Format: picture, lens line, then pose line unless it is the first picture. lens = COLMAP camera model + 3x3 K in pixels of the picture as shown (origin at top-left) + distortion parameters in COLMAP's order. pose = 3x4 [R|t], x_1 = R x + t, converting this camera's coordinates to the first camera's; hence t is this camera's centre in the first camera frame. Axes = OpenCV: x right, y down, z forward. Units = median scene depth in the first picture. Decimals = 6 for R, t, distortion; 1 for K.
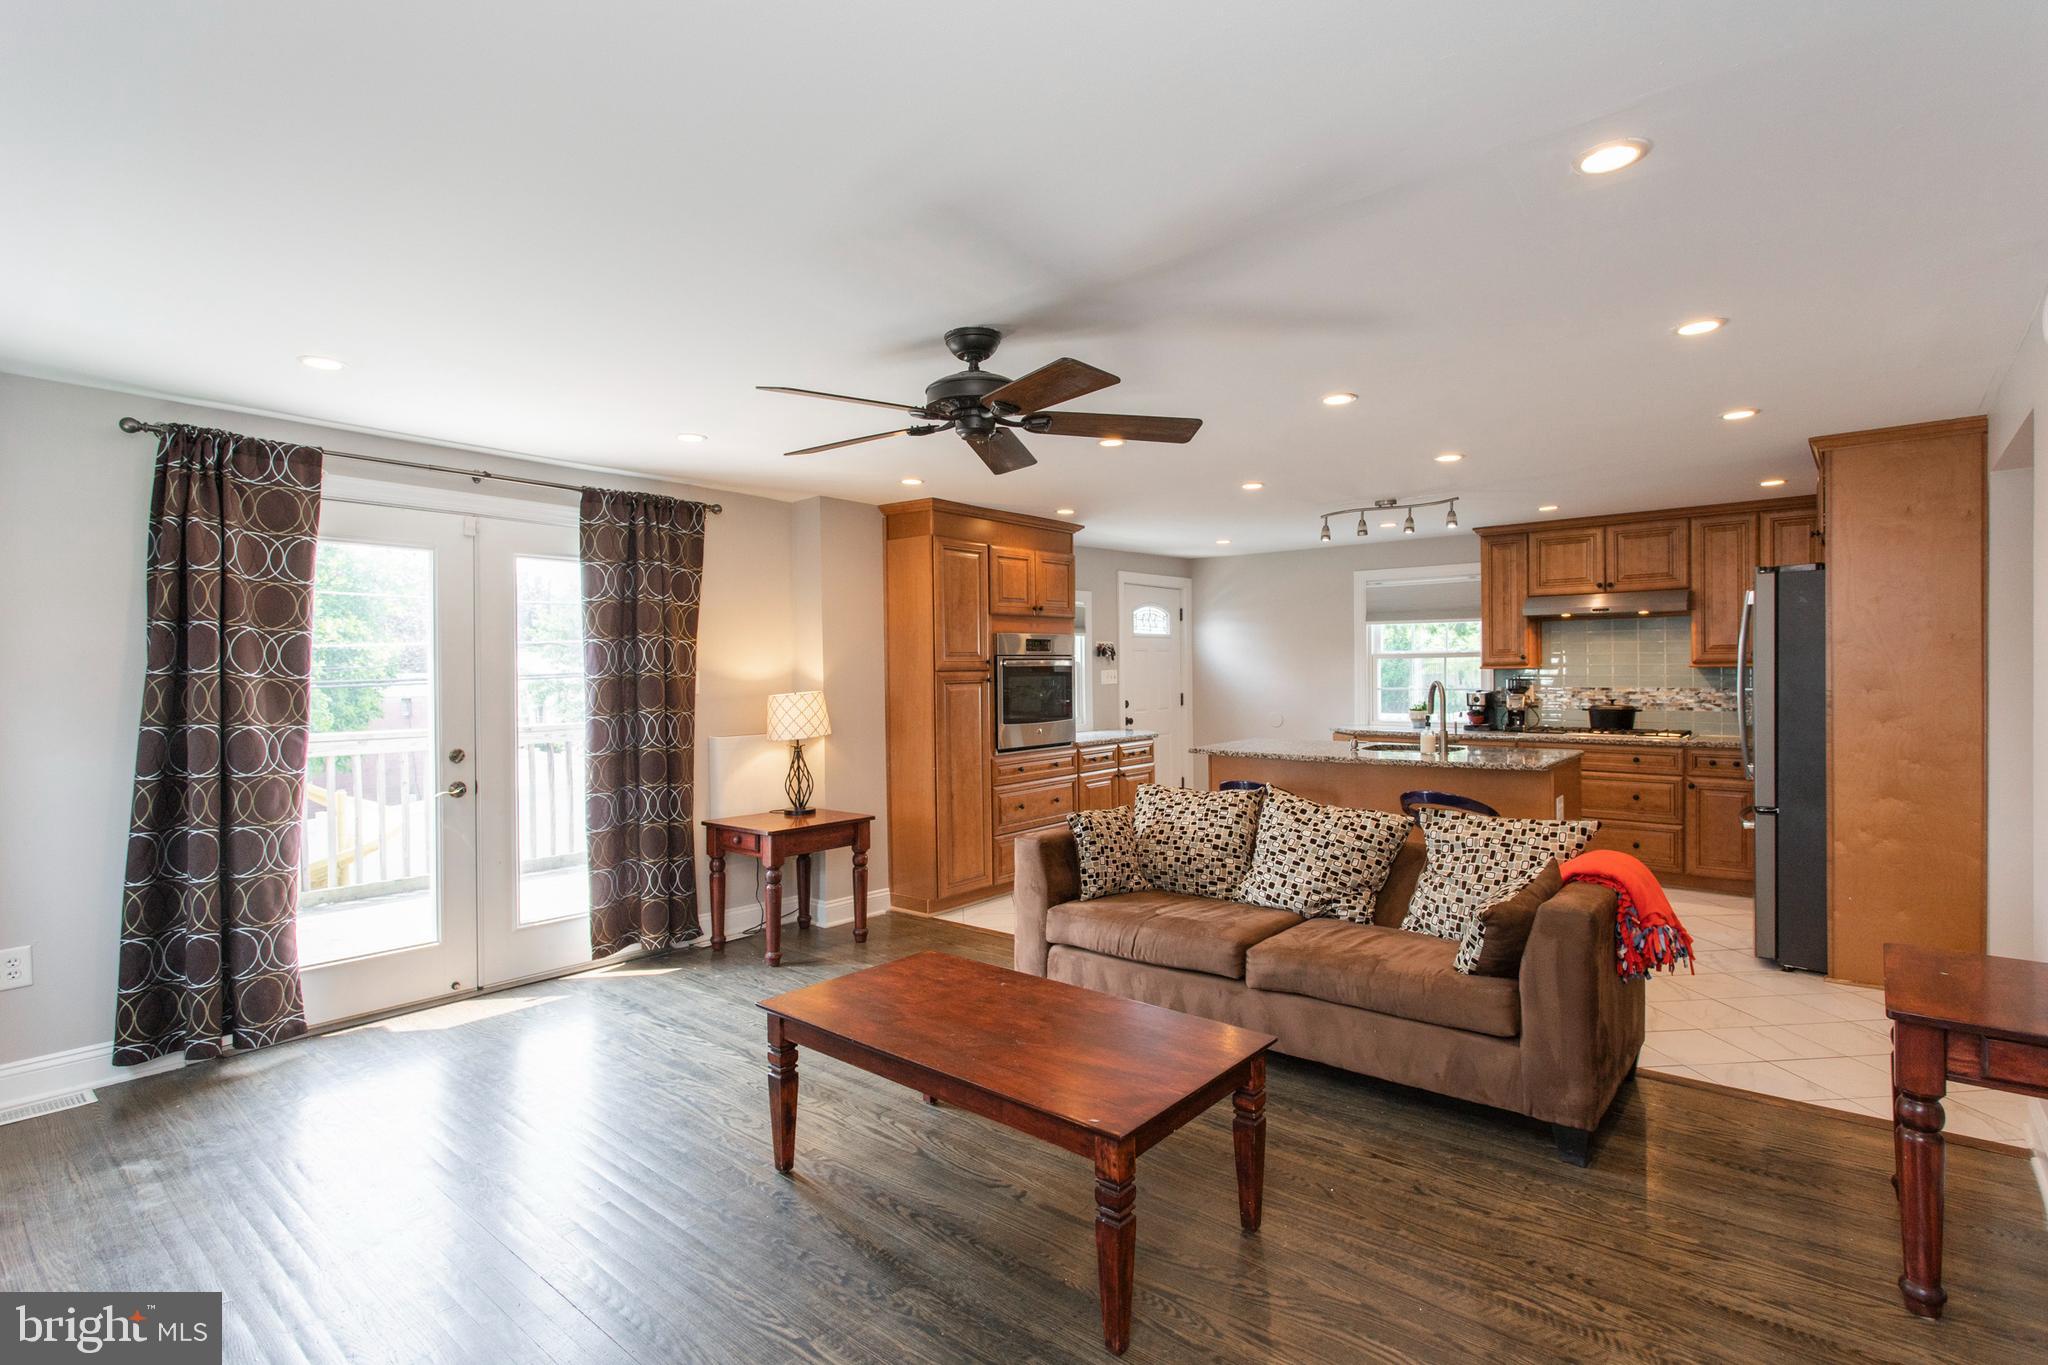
lens RADIAL K [[981.9, 0, 1033.8], [0, 981.9, 681.9], [0, 0, 1]] dist [-0.002513, 0.005609]
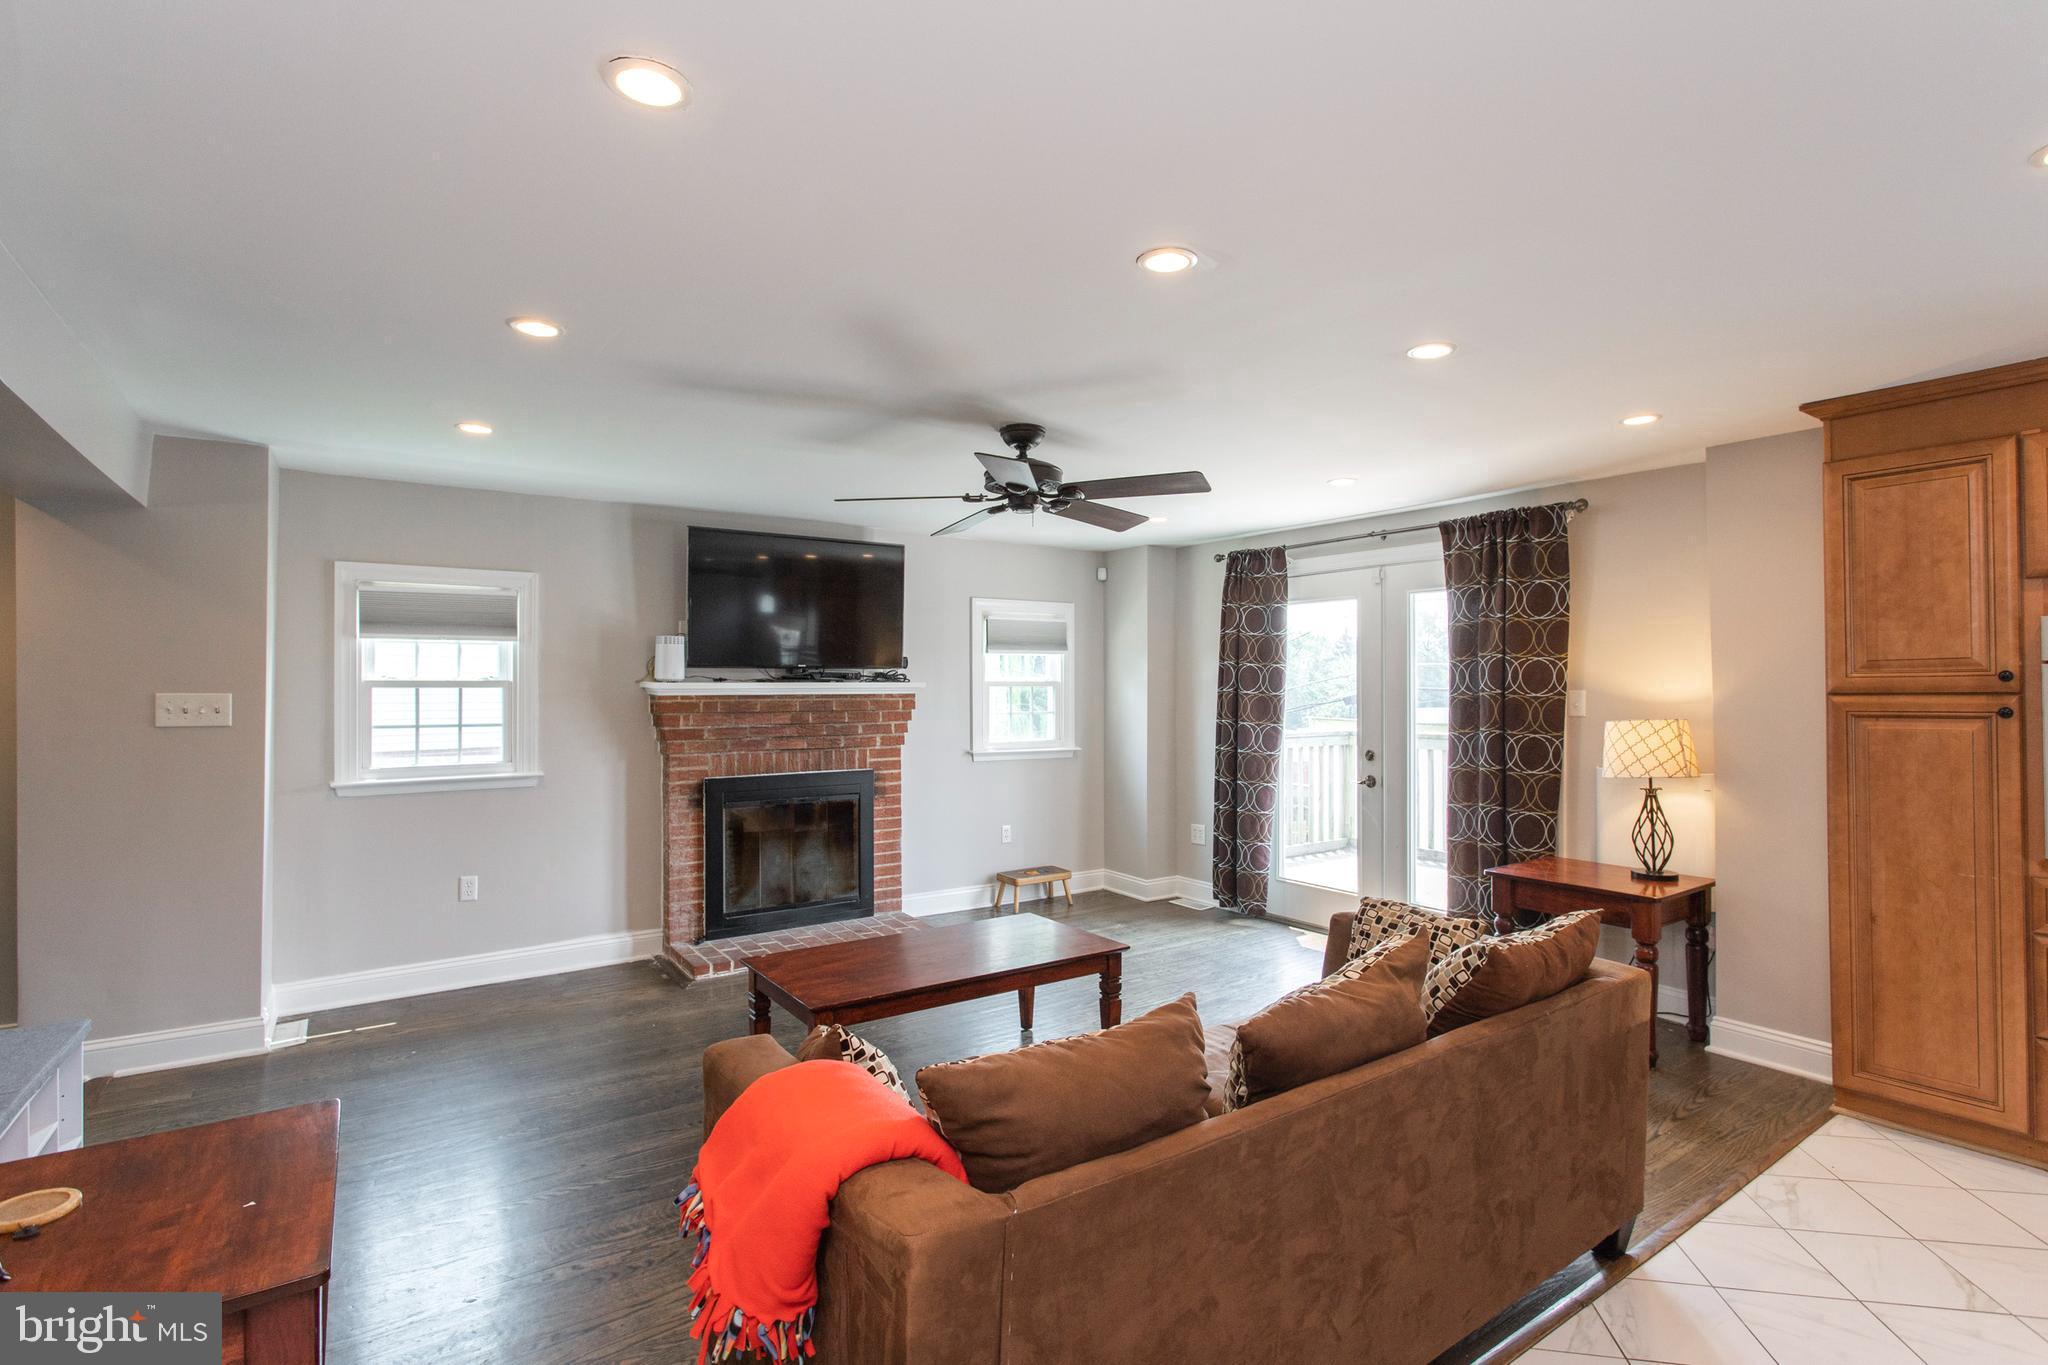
lens RADIAL K [[981.9, 0, 1032.6], [0, 981.9, 684.3], [0, 0, 1]] dist [-0.002513, 0.005609]
pose [[-0.264678, 0.006506, -0.964315, 0.522027], [-0.001379, 0.999974, 0.007126, -0.018183], [0.964336, 0.003216, -0.264662, 0.616577]]
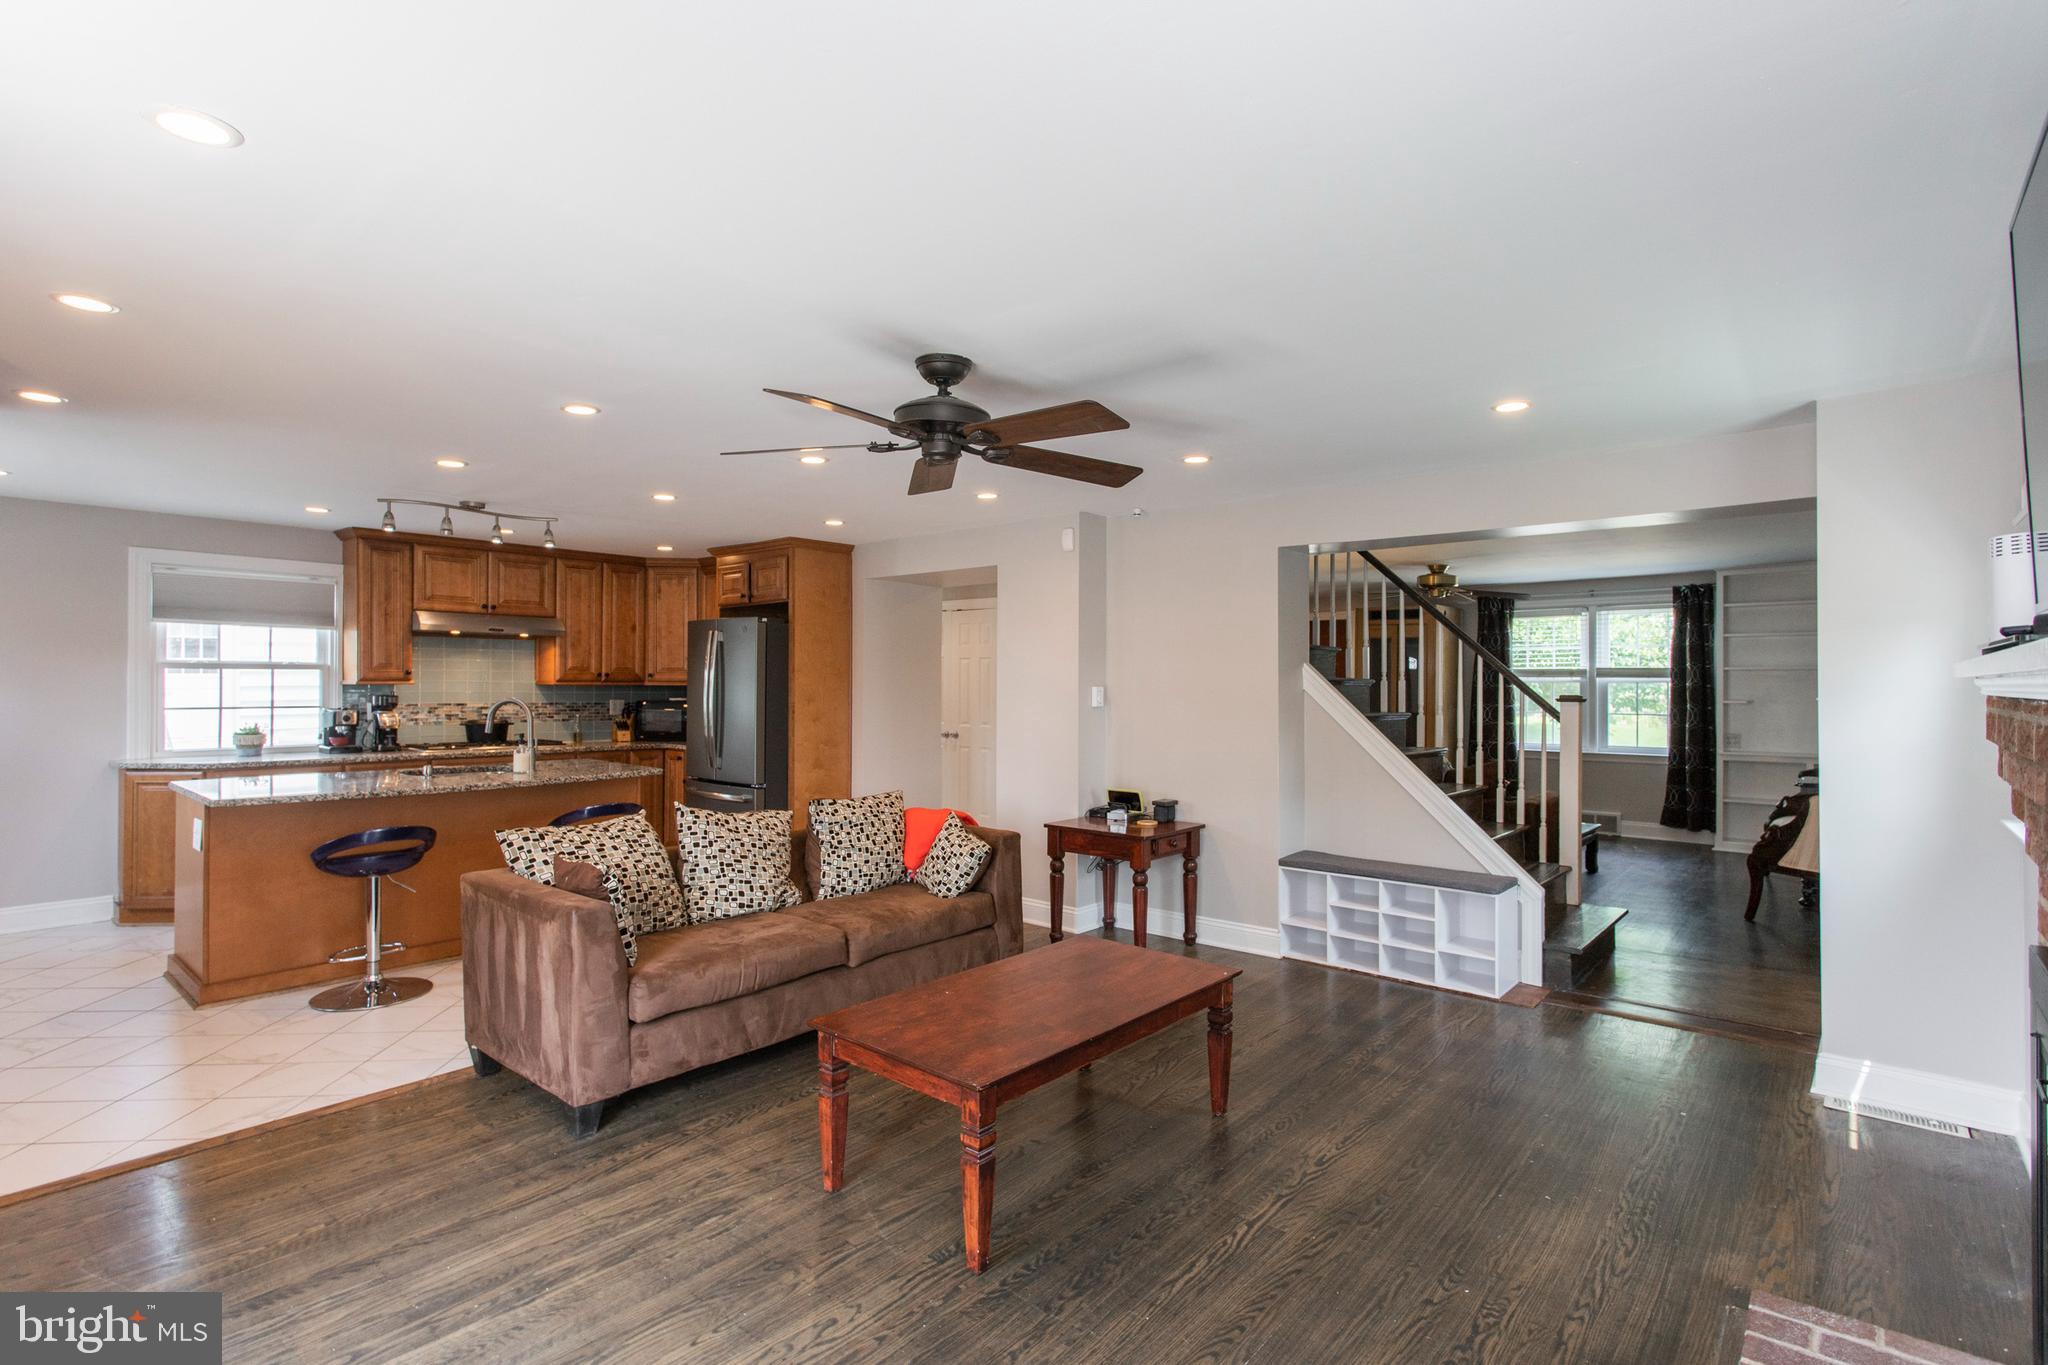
lens RADIAL K [[981.9, 0, 1036.2], [0, 981.9, 679.2], [0, 0, 1]] dist [-0.002513, 0.005609]
pose [[0.009306, 0.012809, 0.999875, -0.492631], [0.003040, 0.999913, -0.012837, -0.004642], [-0.999952, 0.003159, 0.009266, 0.411394]]
